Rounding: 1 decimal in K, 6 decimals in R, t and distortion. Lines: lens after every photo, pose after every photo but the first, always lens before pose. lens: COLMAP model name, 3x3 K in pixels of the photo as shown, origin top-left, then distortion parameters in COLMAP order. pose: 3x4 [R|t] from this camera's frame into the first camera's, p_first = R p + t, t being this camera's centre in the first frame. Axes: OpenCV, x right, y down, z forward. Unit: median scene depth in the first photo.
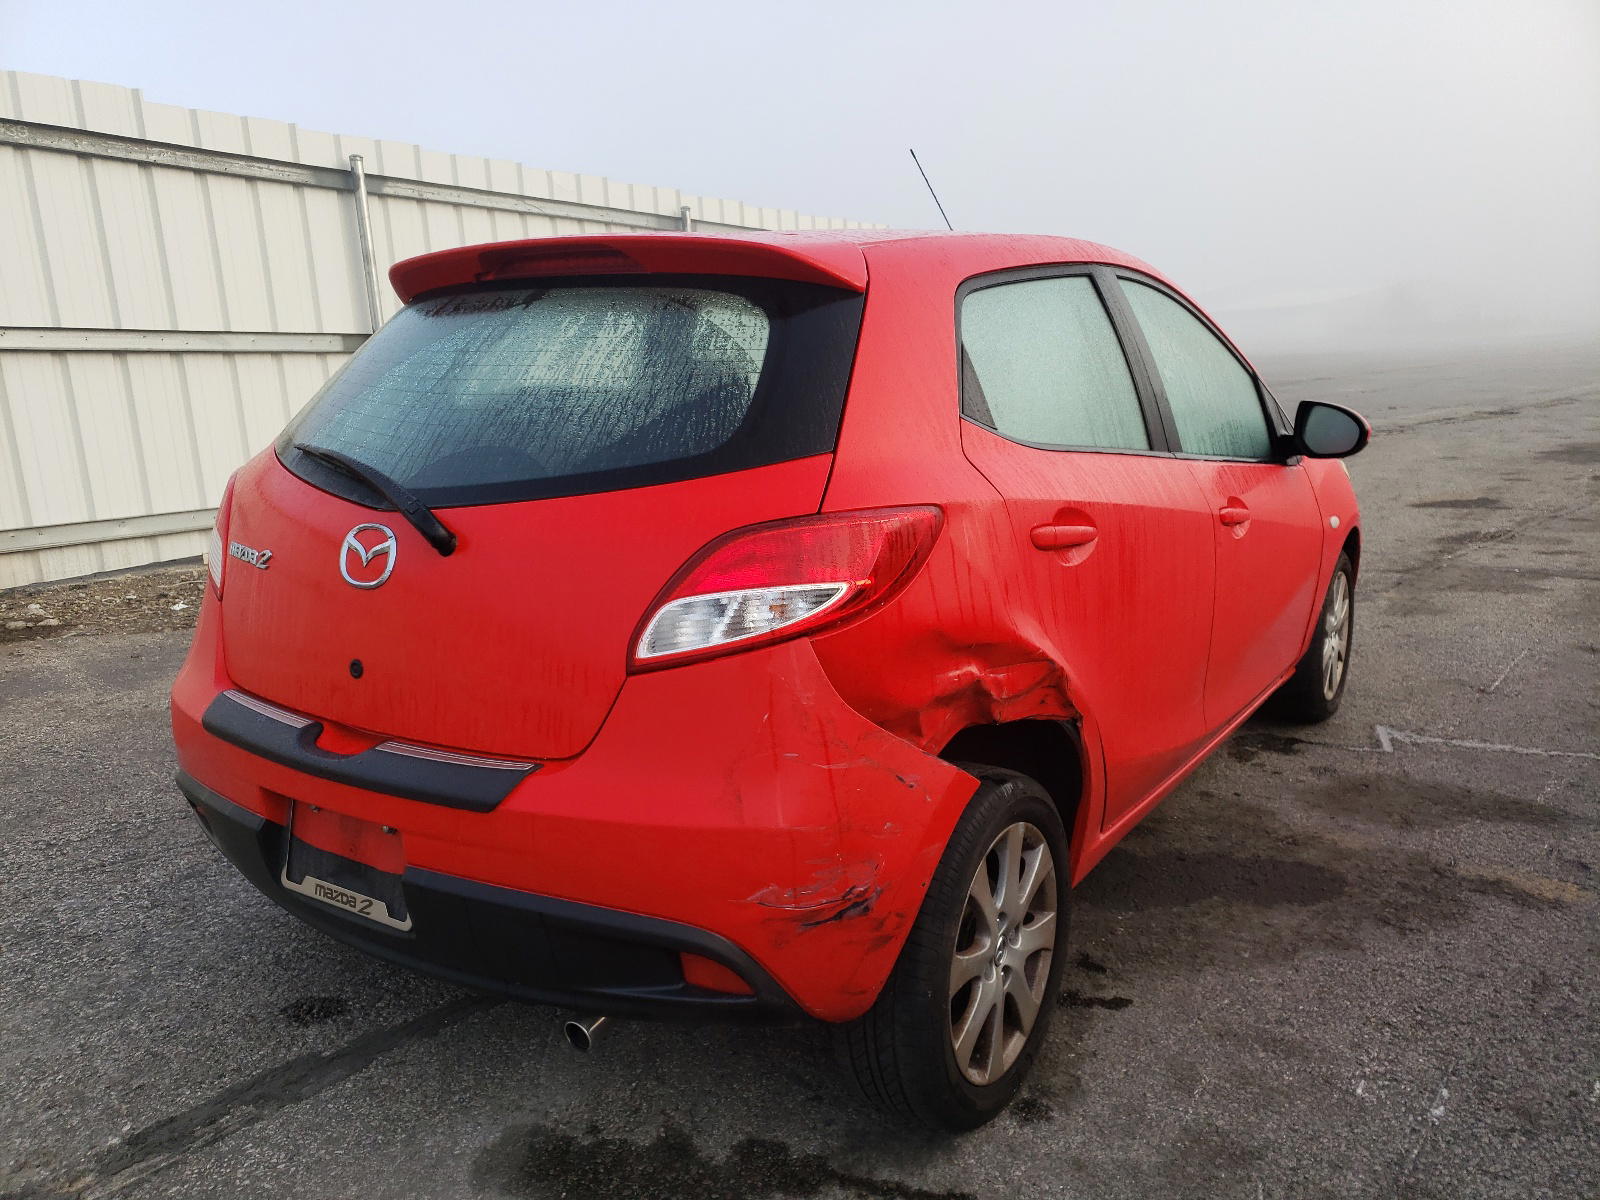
lens RADIAL K [[1245.0, 0, 798.2], [0, 1245.0, 591.5], [0, 0, 1]] dist [0.026567, 0.001772]
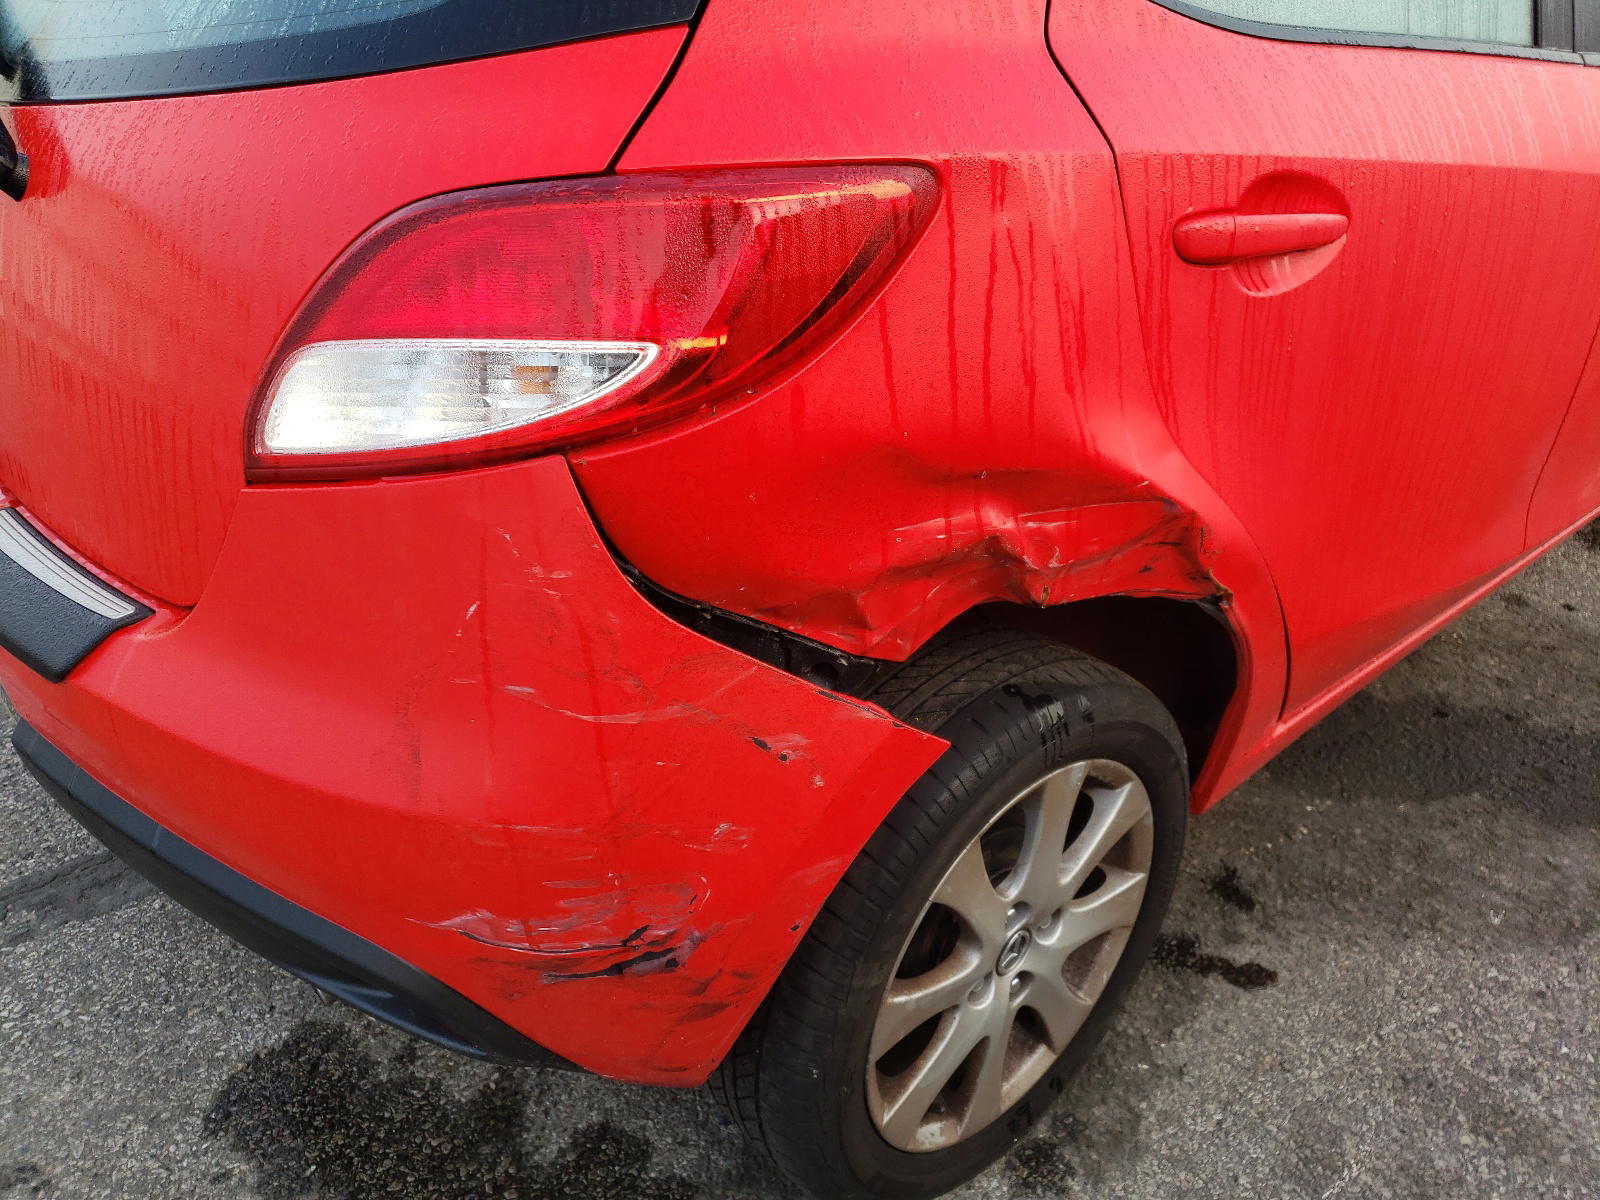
lens RADIAL K [[1245.0, 0, 798.2], [0, 1245.0, 591.5], [0, 0, 1]] dist [0.026567, 0.001772]
pose [[0.966004, 0.137859, -0.218704, 0.159966], [-0.063139, 0.946147, 0.317519, -0.054985], [0.250699, -0.292916, 0.922686, 0.449074]]
